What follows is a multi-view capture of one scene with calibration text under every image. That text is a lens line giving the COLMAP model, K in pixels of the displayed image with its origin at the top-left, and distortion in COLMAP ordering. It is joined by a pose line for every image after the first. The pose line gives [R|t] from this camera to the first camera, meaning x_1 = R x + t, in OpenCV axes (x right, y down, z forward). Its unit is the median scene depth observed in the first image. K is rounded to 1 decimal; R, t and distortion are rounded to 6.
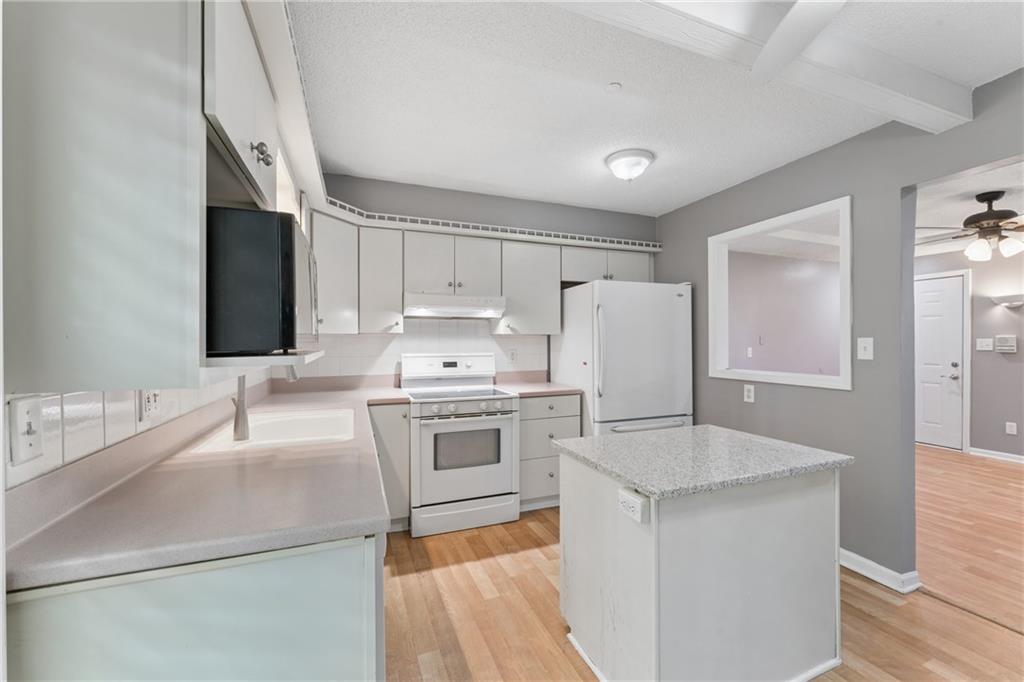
lens RADIAL K [[408.3, 0, 503.1], [0, 408.3, 342.2], [0, 0, 1]] dist [0.012387, 0.000213]
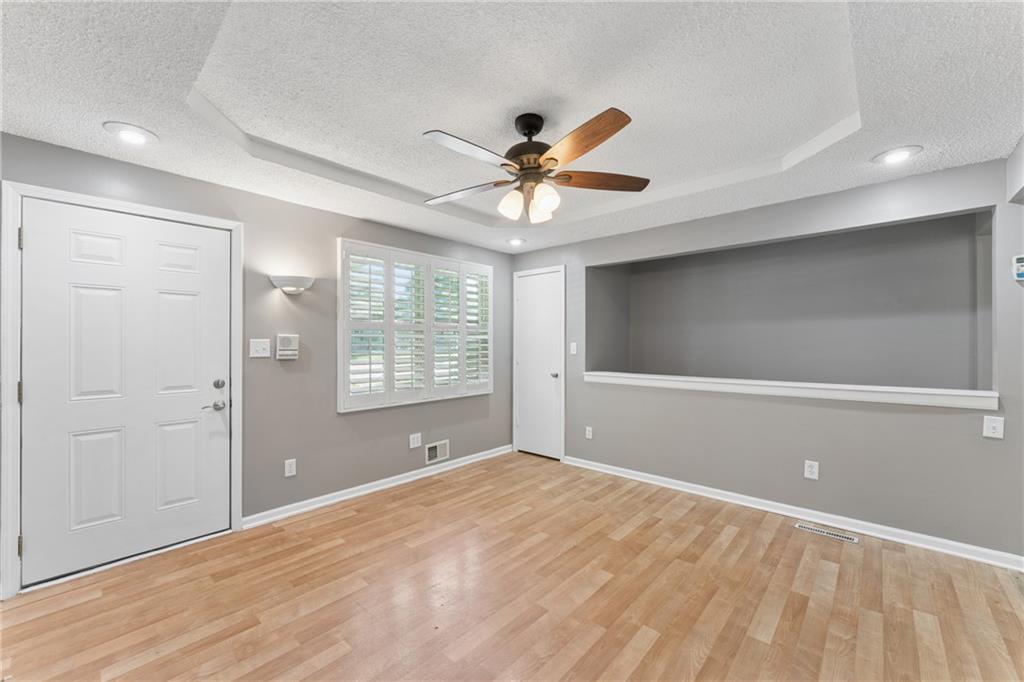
lens RADIAL K [[408.3, 0, 511.0], [0, 408.3, 343.8], [0, 0, 1]] dist [0.012387, 0.000213]
pose [[-0.449708, -0.001501, 0.893174, 0.417381], [0.000402, 0.999998, 0.001883, -0.001624], [-0.893175, 0.001206, -0.449707, 0.922670]]
